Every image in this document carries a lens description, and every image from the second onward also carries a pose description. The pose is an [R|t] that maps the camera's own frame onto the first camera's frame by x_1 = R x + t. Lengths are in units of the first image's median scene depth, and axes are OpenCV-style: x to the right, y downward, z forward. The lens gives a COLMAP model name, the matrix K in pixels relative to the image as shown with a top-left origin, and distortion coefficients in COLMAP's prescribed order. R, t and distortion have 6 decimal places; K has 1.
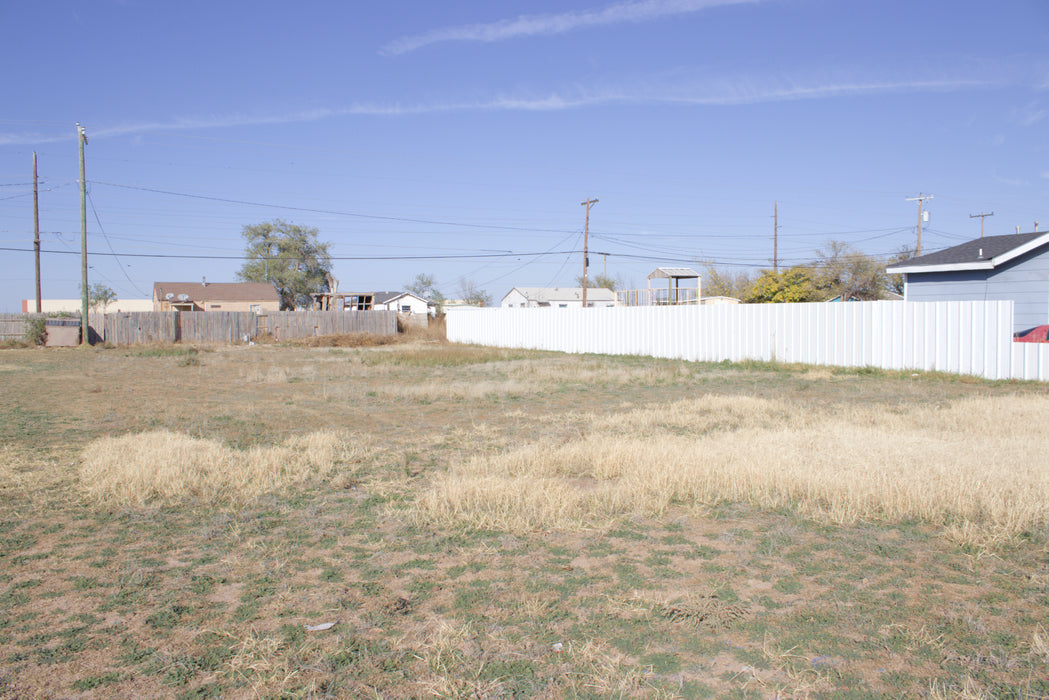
lens RADIAL K [[875.2, 0, 524.7], [0, 875.2, 375.6], [0, 0, 1]] dist [-0.156918, 0.138249]
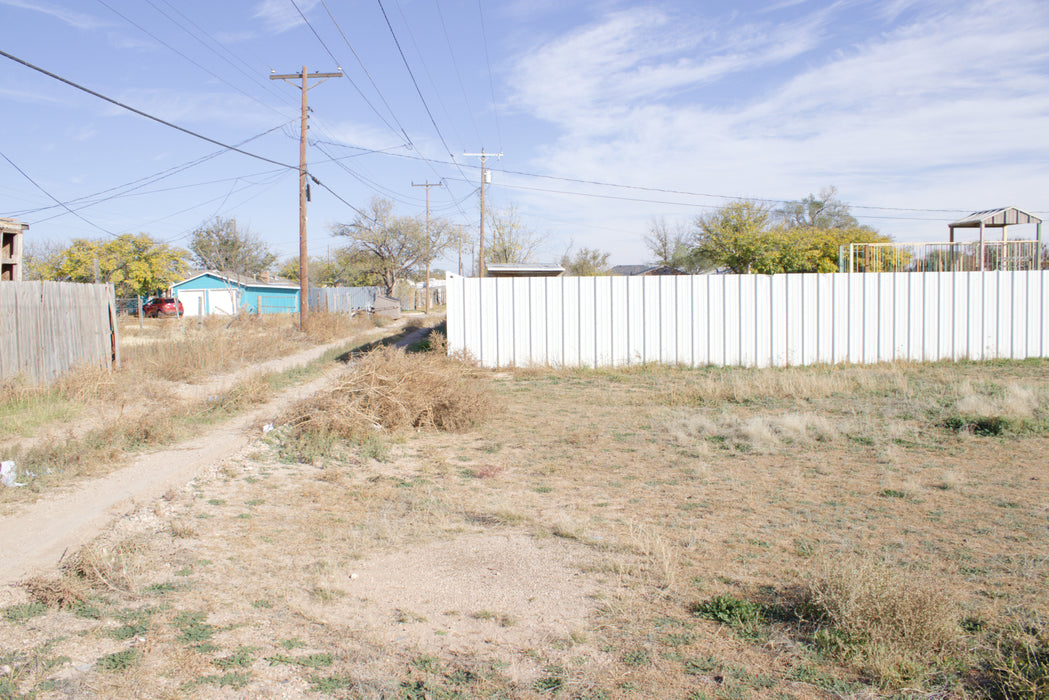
lens RADIAL K [[875.2, 0, 525.4], [0, 875.2, 359.3], [0, 0, 1]] dist [-0.156918, 0.138249]
pose [[0.448823, -0.072483, 0.890676, -0.334813], [0.078669, 0.996040, 0.041415, -0.044222], [-0.890151, 0.051481, 0.452748, 0.660676]]
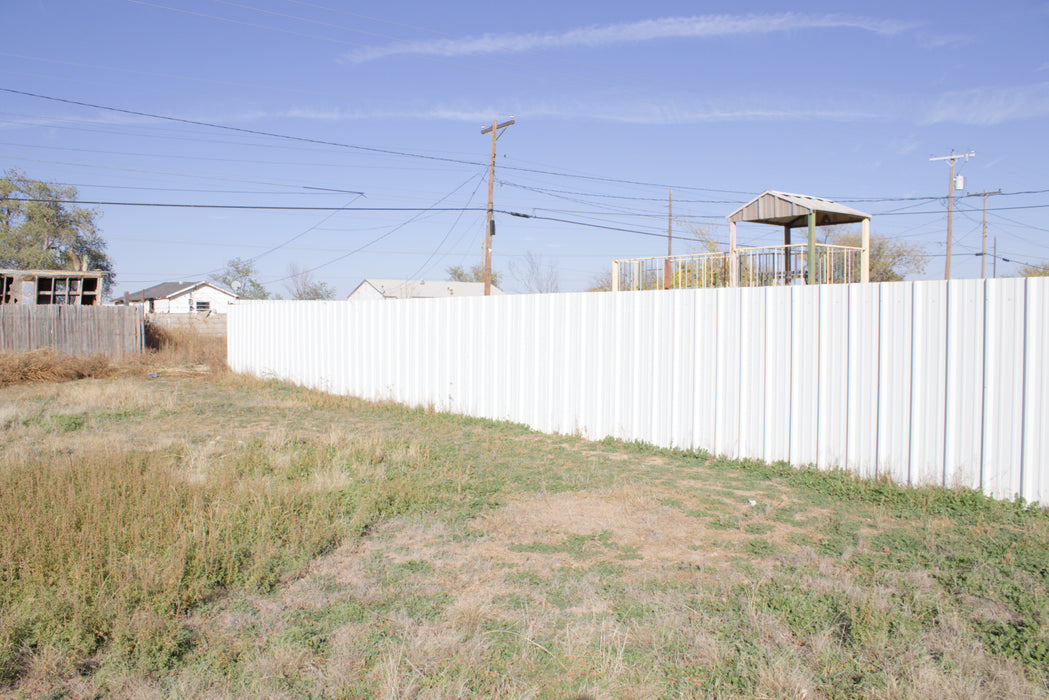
lens RADIAL K [[875.2, 0, 515.0], [0, 875.2, 362.5], [0, 0, 1]] dist [-0.156918, 0.138249]
pose [[0.986699, 0.001762, 0.162549, -0.008796], [0.001268, 0.999827, -0.018538, -0.028049], [-0.162553, 0.018498, 0.986526, 0.416378]]
